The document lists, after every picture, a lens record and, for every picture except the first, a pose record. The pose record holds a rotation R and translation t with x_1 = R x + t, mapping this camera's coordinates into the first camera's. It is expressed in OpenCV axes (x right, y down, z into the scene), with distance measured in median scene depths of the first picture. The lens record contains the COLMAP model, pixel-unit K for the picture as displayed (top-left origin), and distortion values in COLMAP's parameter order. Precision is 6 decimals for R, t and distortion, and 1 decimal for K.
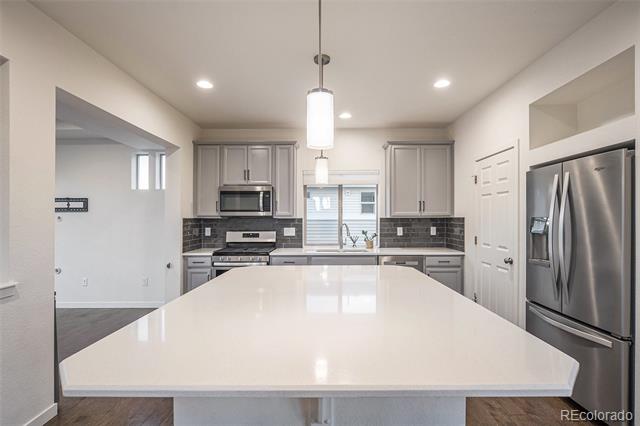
lens RADIAL K [[299.4, 0, 322.1], [0, 299.4, 216.5], [0, 0, 1]] dist [-0.003048, -0.000269]
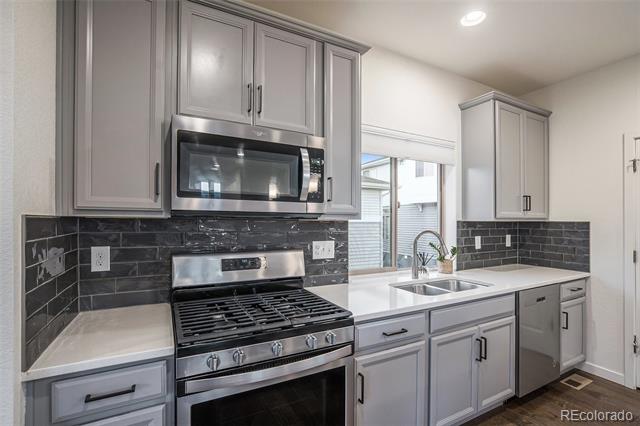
lens RADIAL K [[299.4, 0, 320.2], [0, 299.4, 213.7], [0, 0, 1]] dist [-0.003048, -0.000269]
pose [[0.866489, 0.021575, 0.498730, -0.345067], [-0.013884, 0.999721, -0.019126, 0.005613], [-0.499003, 0.009648, 0.866546, 0.620165]]
